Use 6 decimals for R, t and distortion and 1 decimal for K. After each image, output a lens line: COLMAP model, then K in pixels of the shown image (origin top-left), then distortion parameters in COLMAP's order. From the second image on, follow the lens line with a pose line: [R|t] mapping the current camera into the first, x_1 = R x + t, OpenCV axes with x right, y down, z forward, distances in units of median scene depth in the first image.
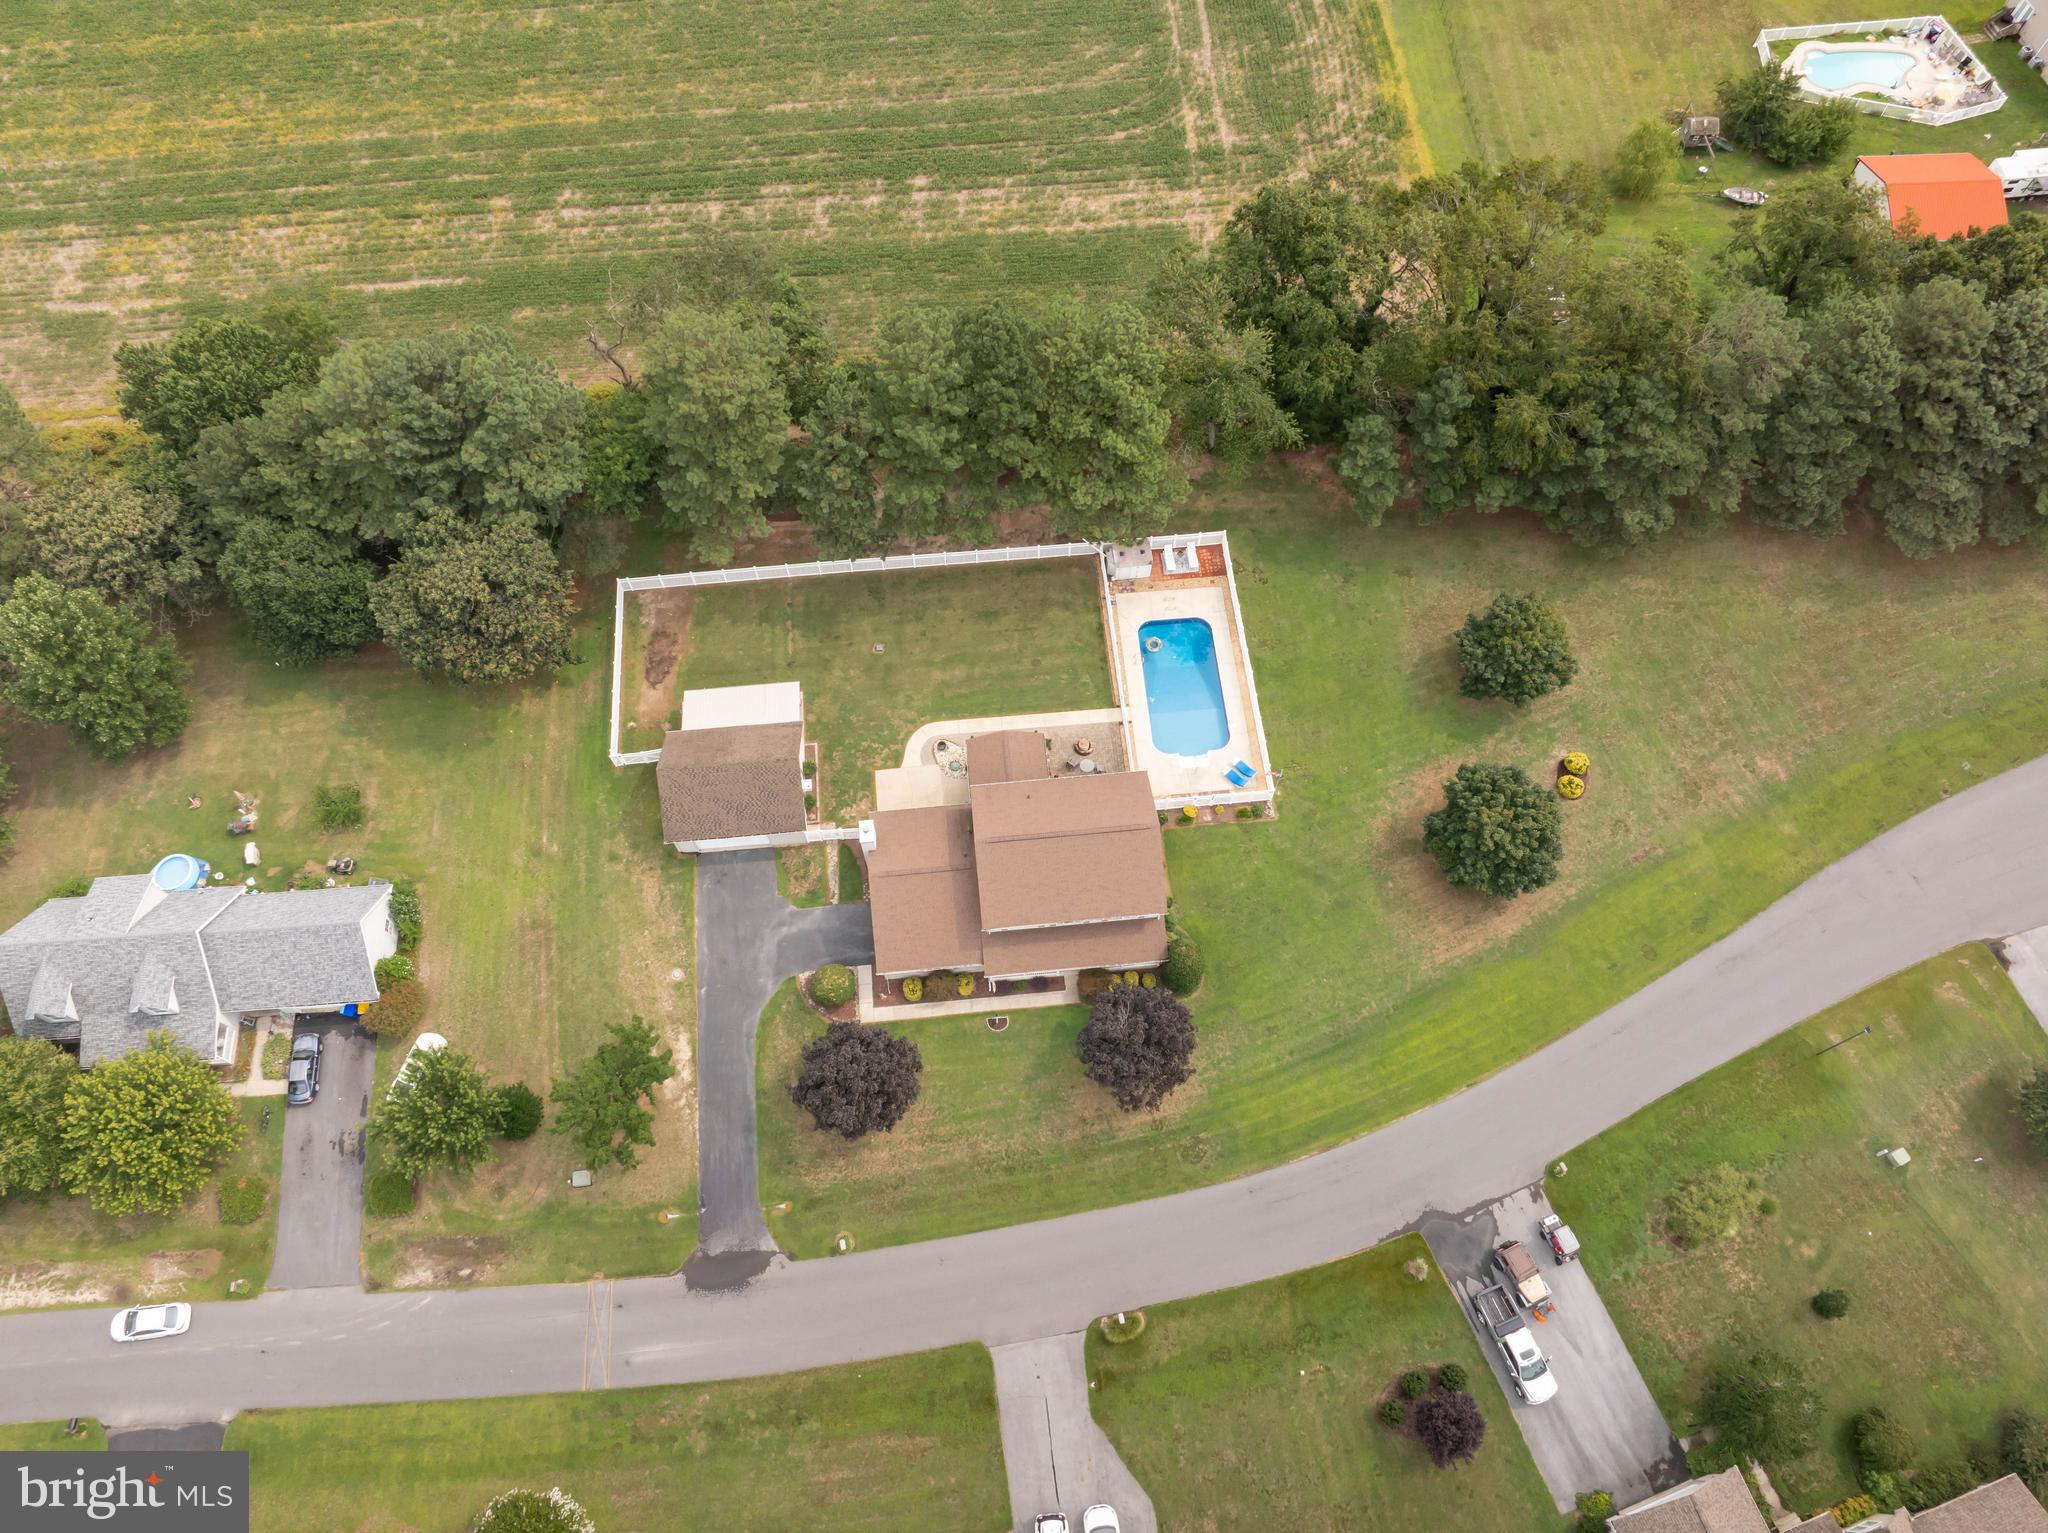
lens RADIAL K [[1431.0, 0, 1024.0], [0, 1431.0, 766.5], [0, 0, 1]] dist [-0.041122, 0.006711]
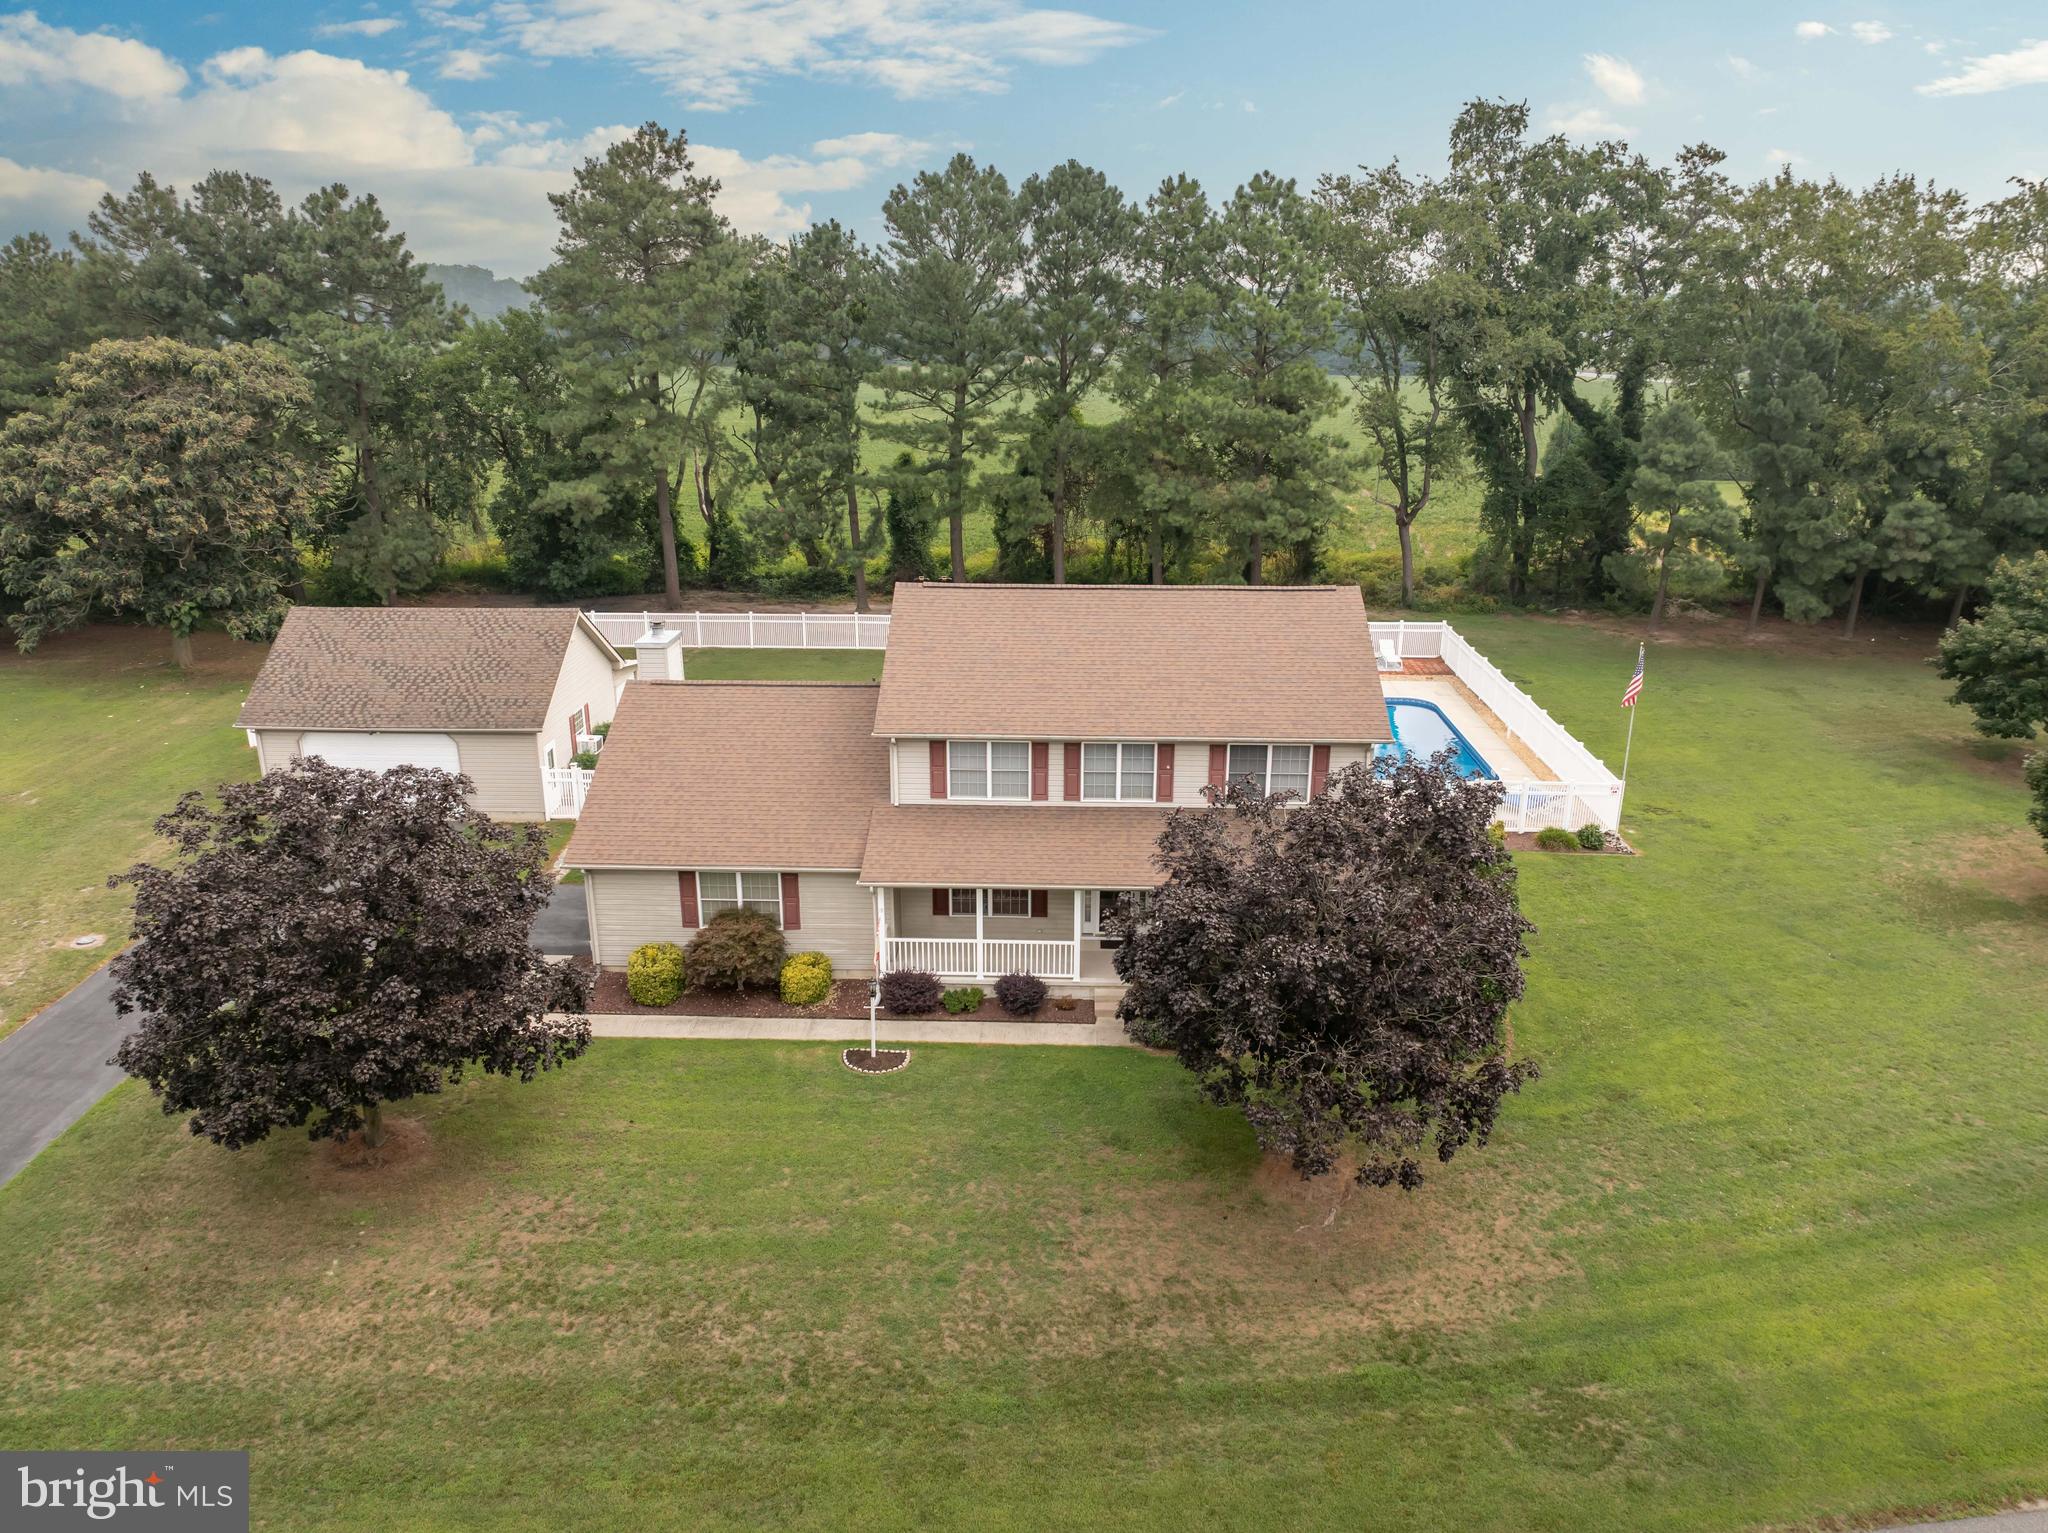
lens RADIAL K [[1431.0, 0, 1024.0], [0, 1431.0, 766.5], [0, 0, 1]] dist [-0.041122, 0.006711]
pose [[0.991959, 0.044511, -0.118474, 0.048141], [-0.116181, 0.691508, -0.712965, 0.344602], [0.050191, 0.720996, 0.691119, 0.700208]]
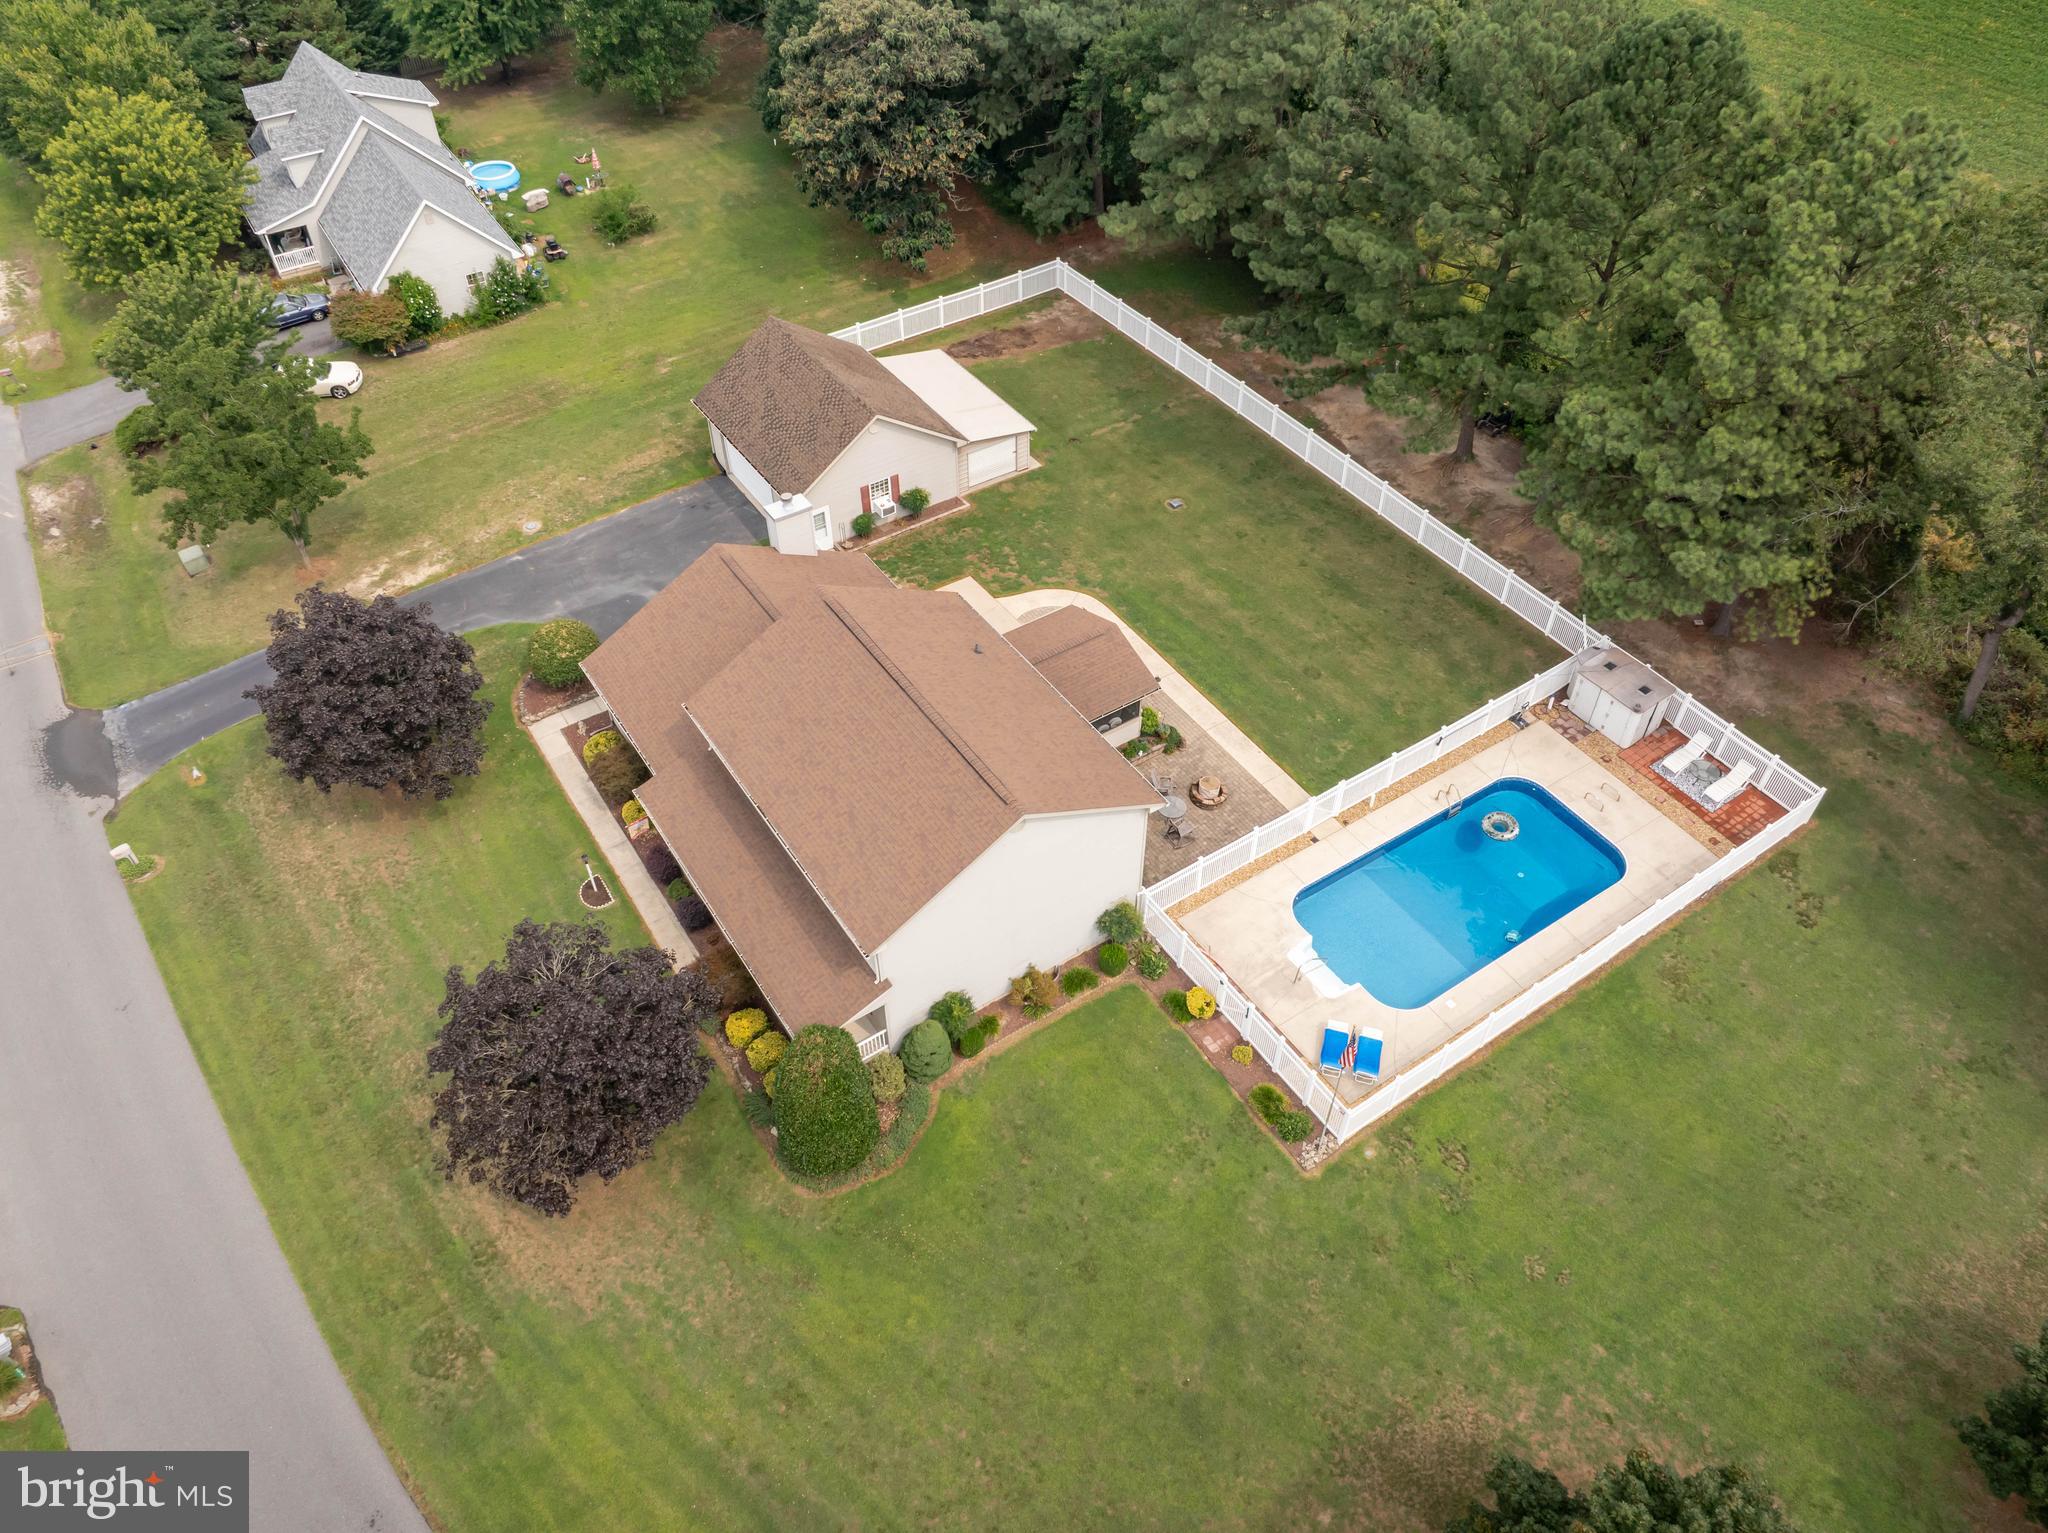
lens RADIAL K [[1428.8, 0, 1029.3], [0, 1428.8, 772.9], [0, 0, 1]] dist [-0.043566, 0.000479]
pose [[0.475306, 0.636096, -0.607837, 0.318085], [-0.791974, 0.610248, 0.019324, 0.022004], [0.383224, 0.472206, 0.793827, 0.613399]]
